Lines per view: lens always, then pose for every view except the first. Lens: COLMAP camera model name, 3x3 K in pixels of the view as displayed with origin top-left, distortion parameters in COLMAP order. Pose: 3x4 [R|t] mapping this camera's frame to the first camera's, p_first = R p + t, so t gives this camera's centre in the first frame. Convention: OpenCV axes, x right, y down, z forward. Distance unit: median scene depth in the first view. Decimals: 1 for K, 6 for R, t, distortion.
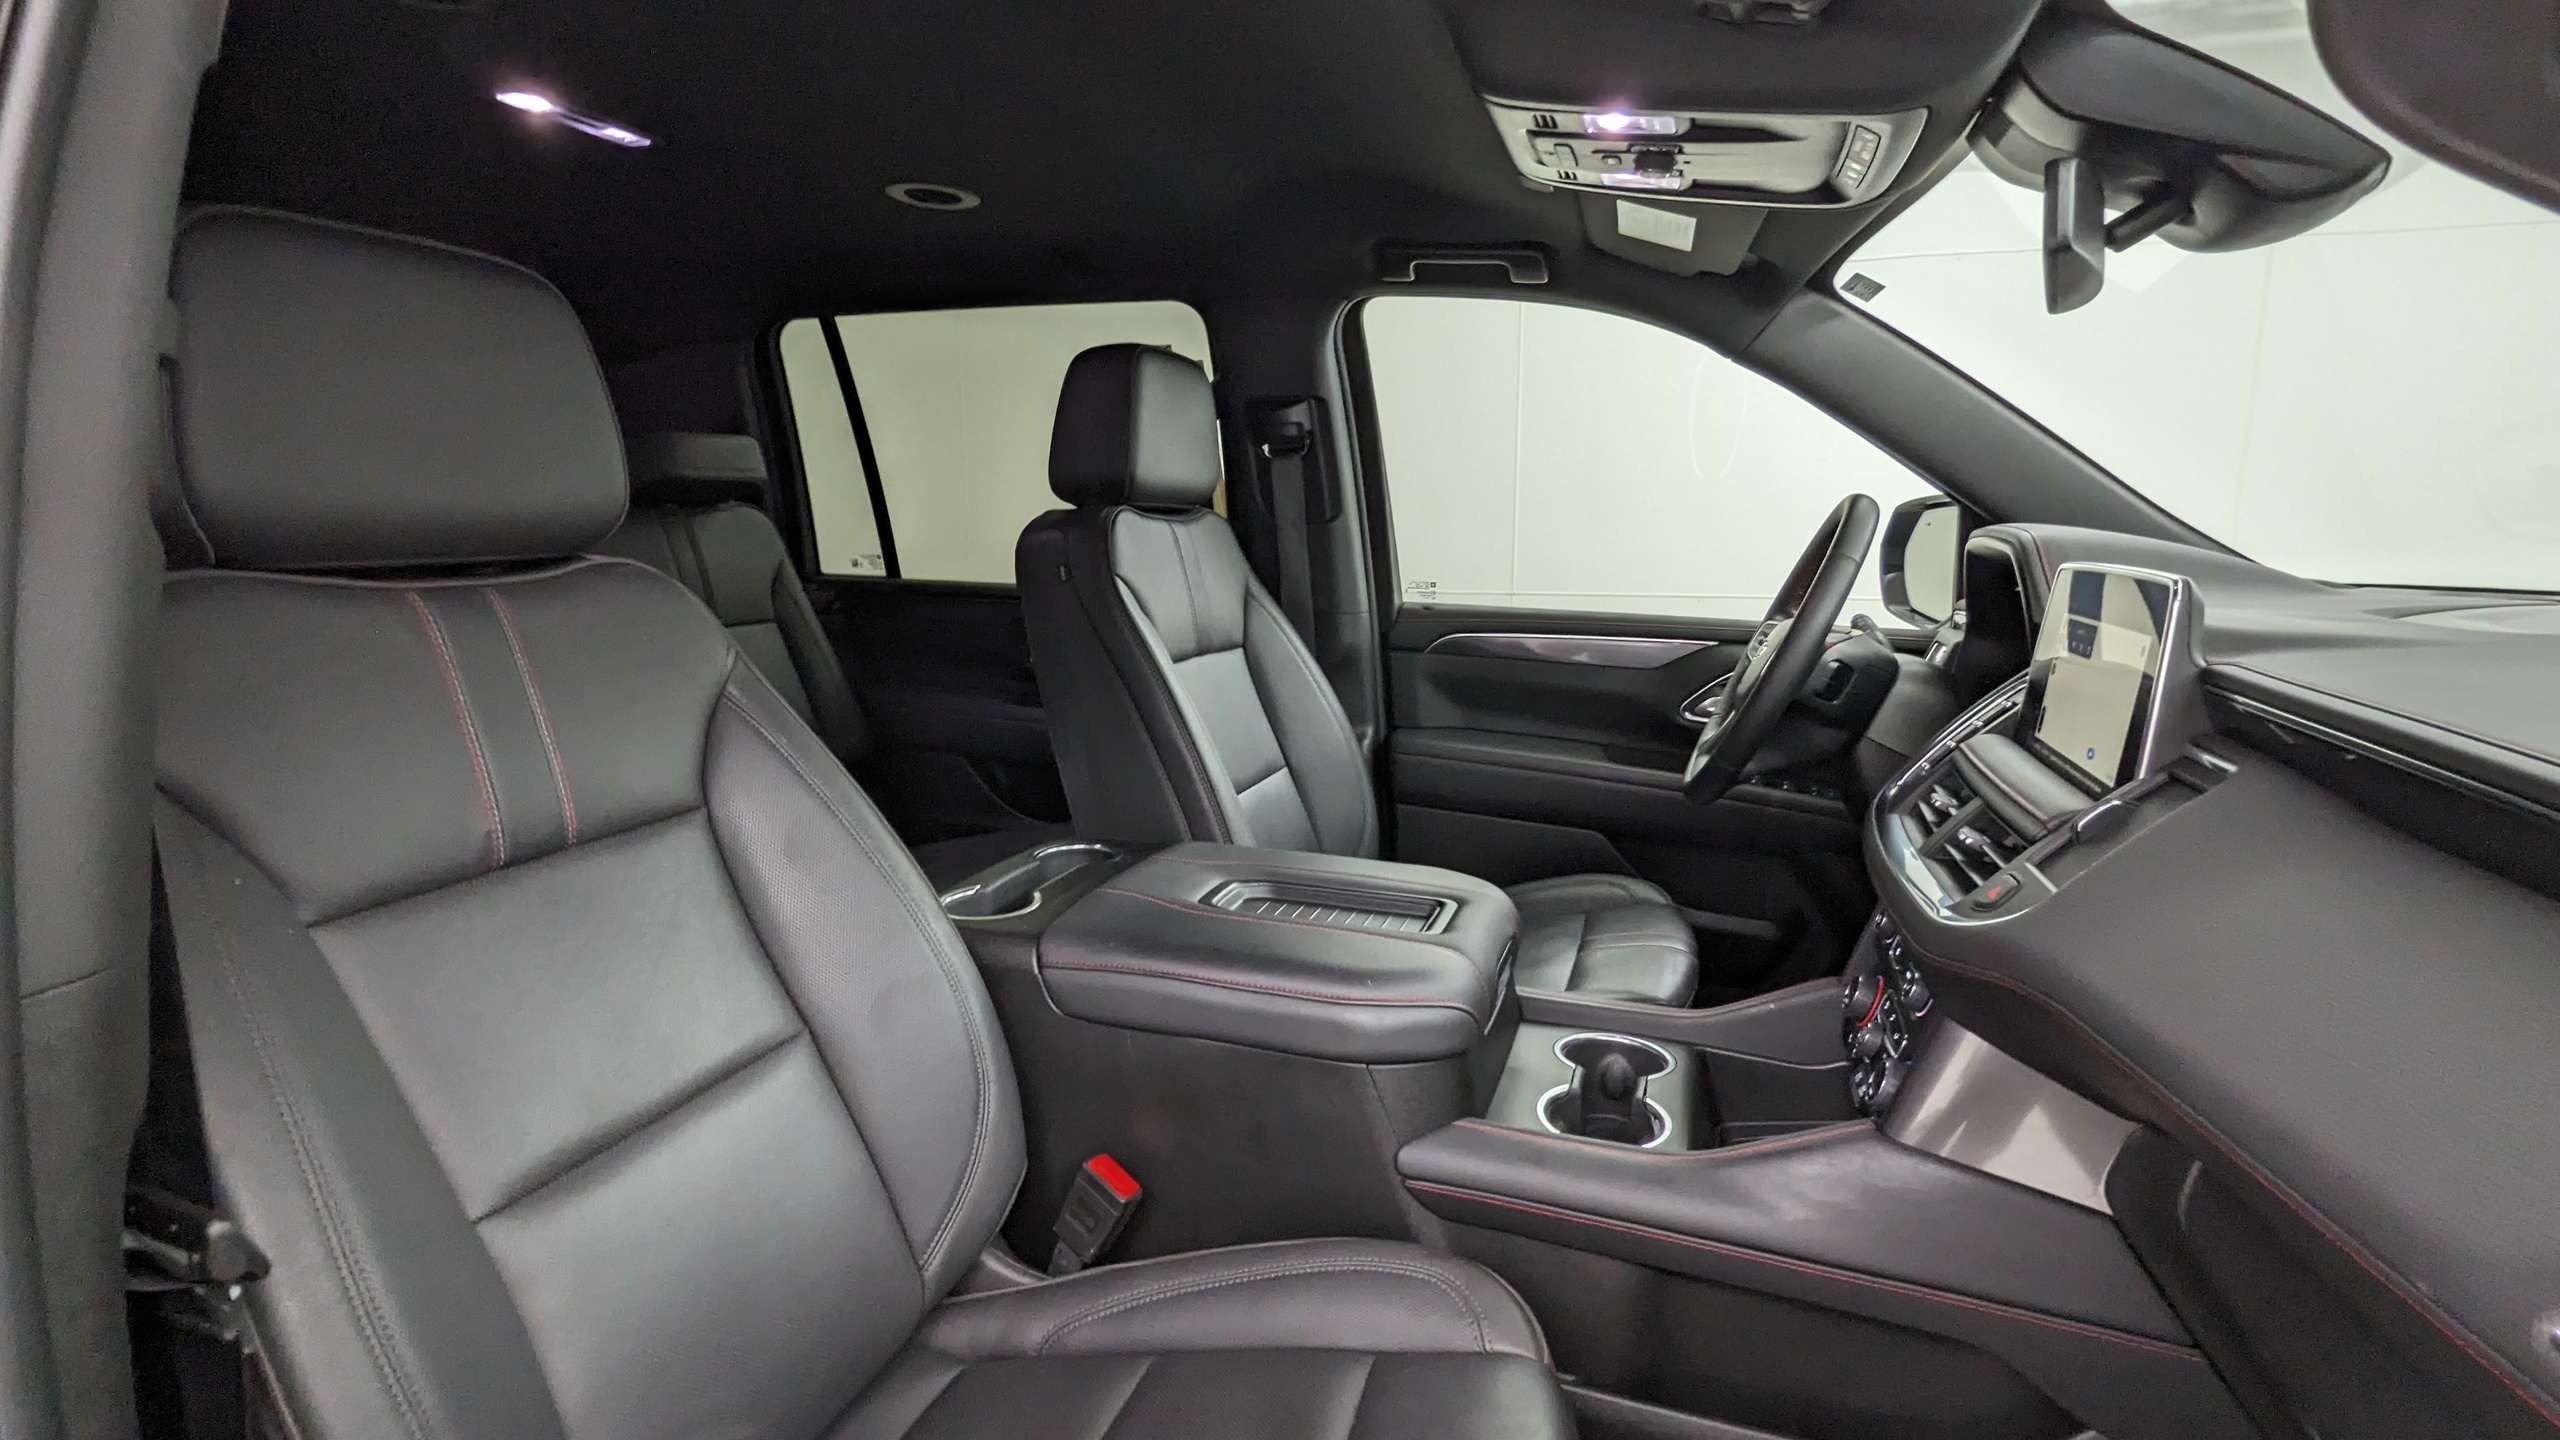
lens RADIAL K [[1224.8, 0, 1280.0], [0, 1224.8, 720.0], [0, 0, 1]] dist [0.002273, -0.007048]
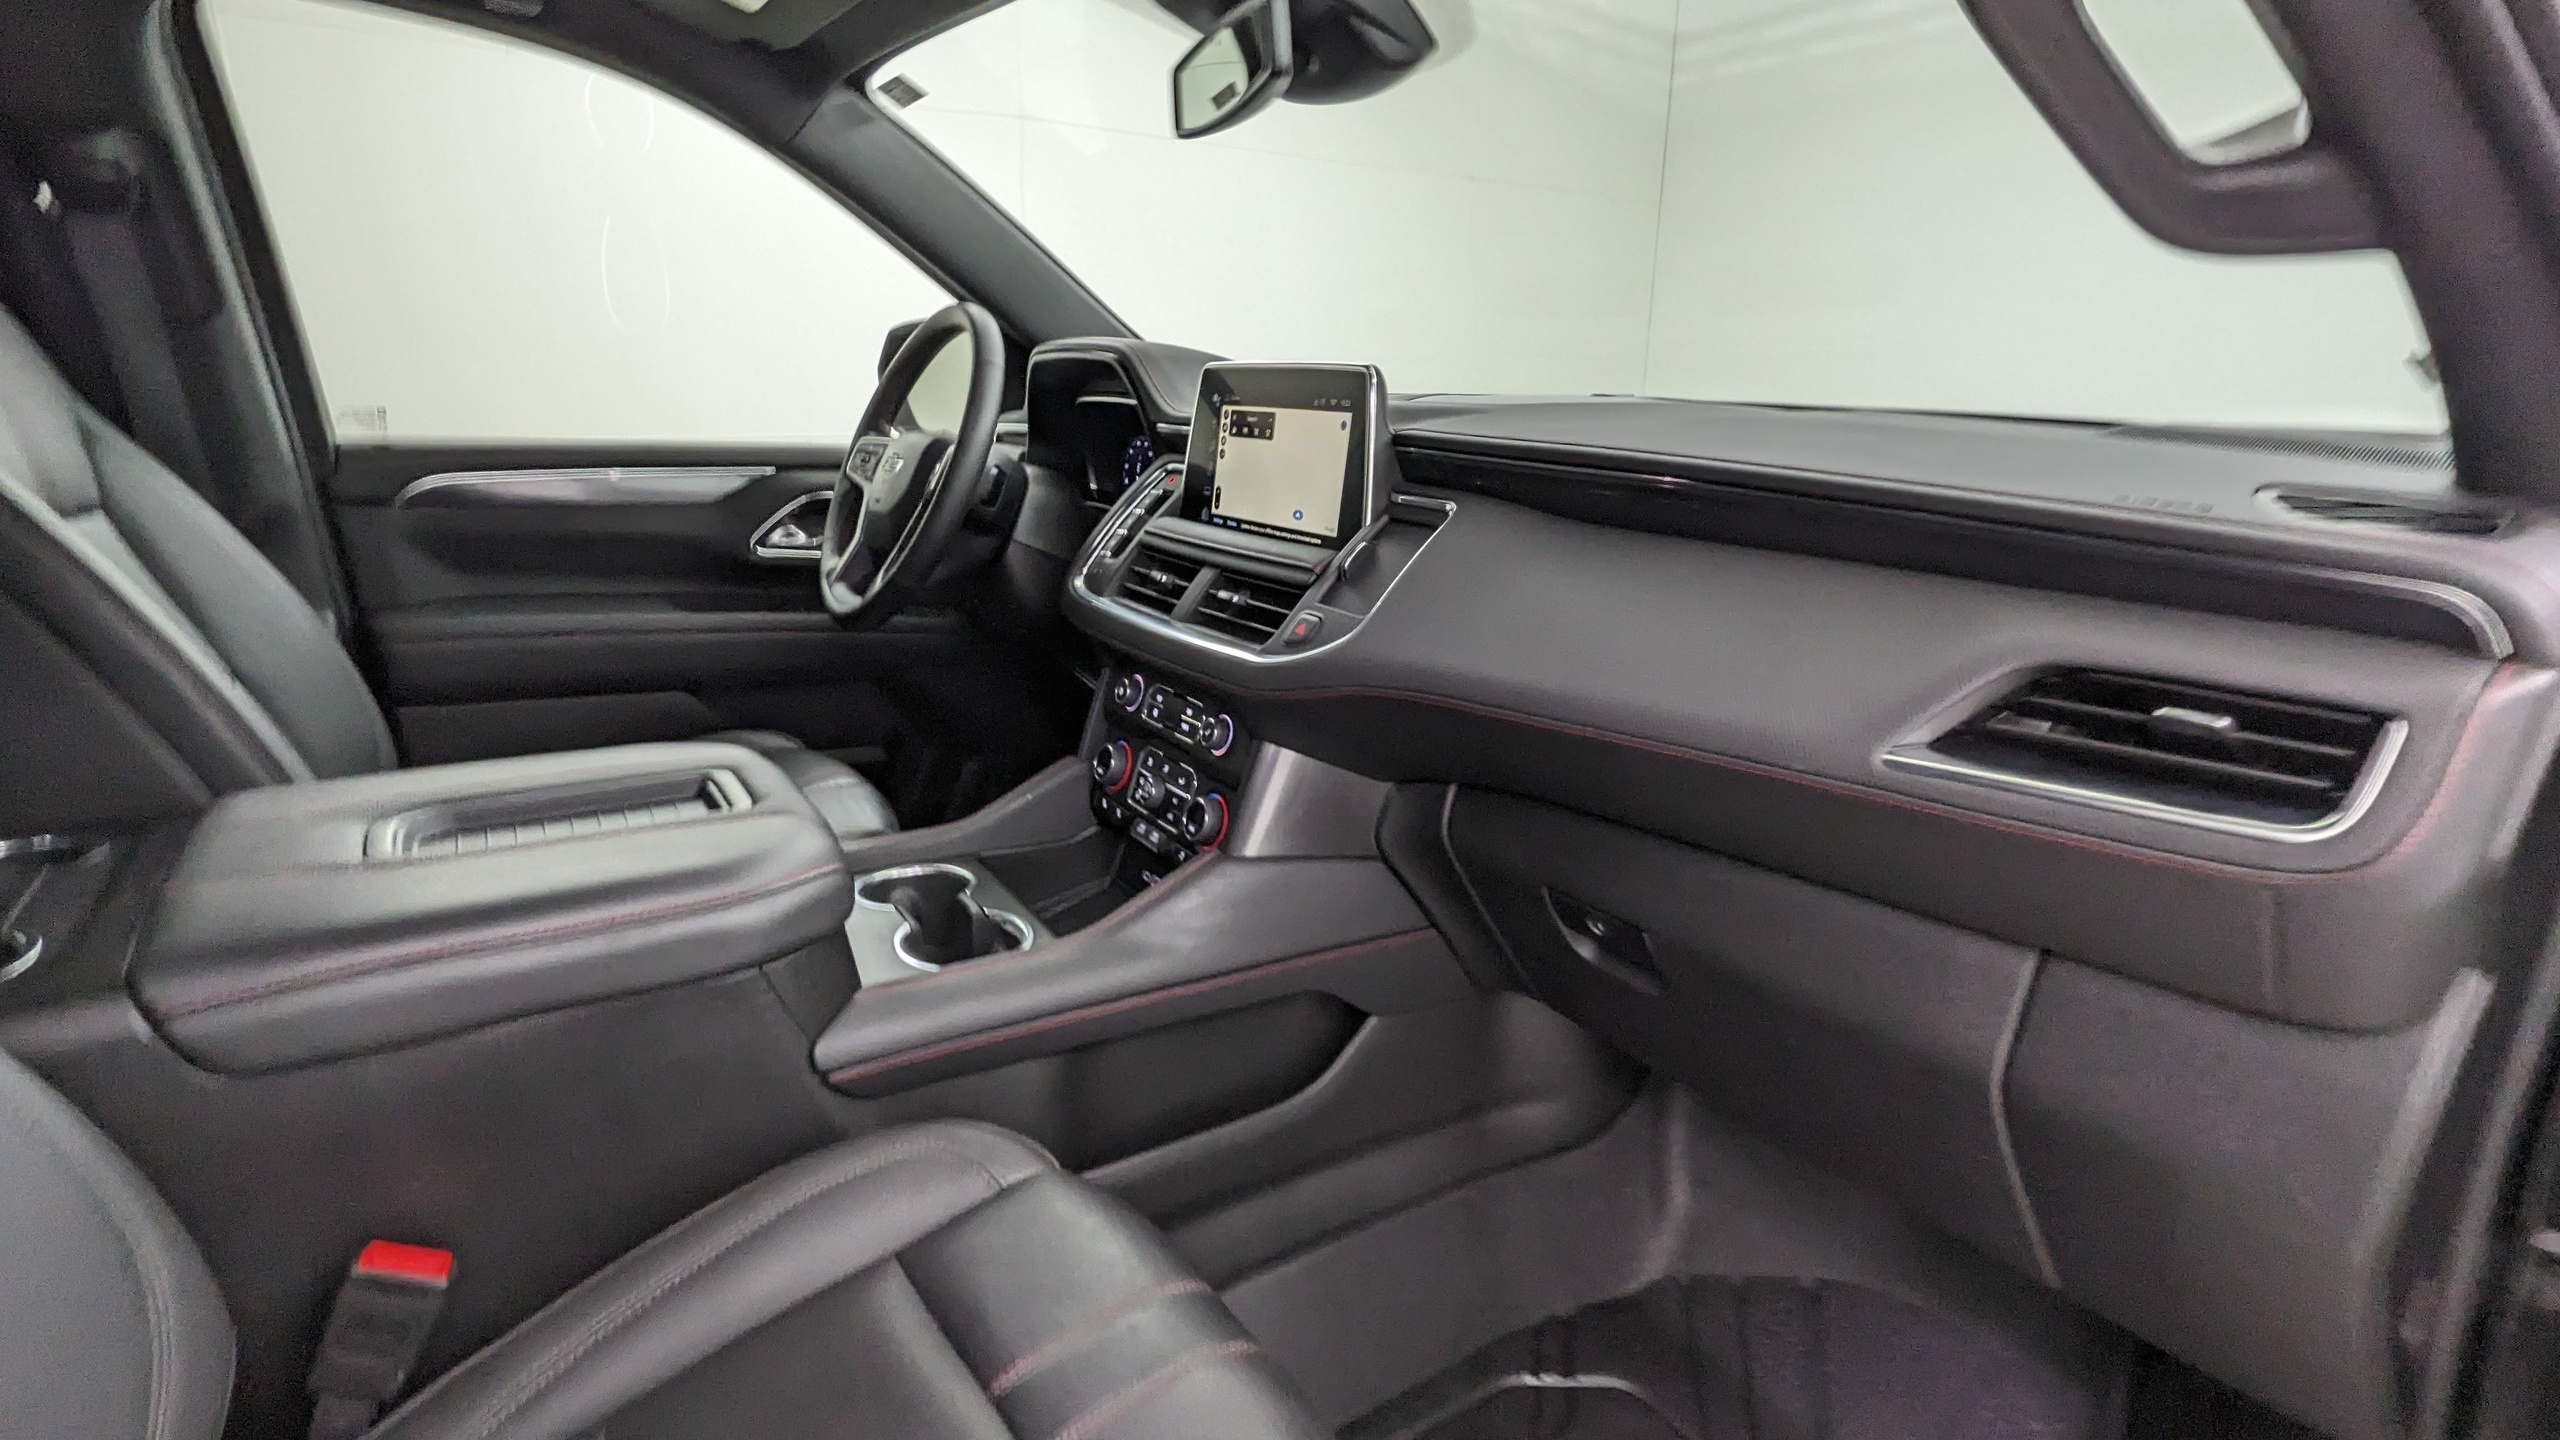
lens RADIAL K [[1224.8, 0, 1280.0], [0, 1224.8, 720.0], [0, 0, 1]] dist [0.002273, -0.007048]
pose [[0.614587, -0.204657, 0.761839, -0.283220], [0.113389, 0.978650, 0.171427, 0.013282], [-0.780658, -0.018972, 0.624671, 0.190699]]
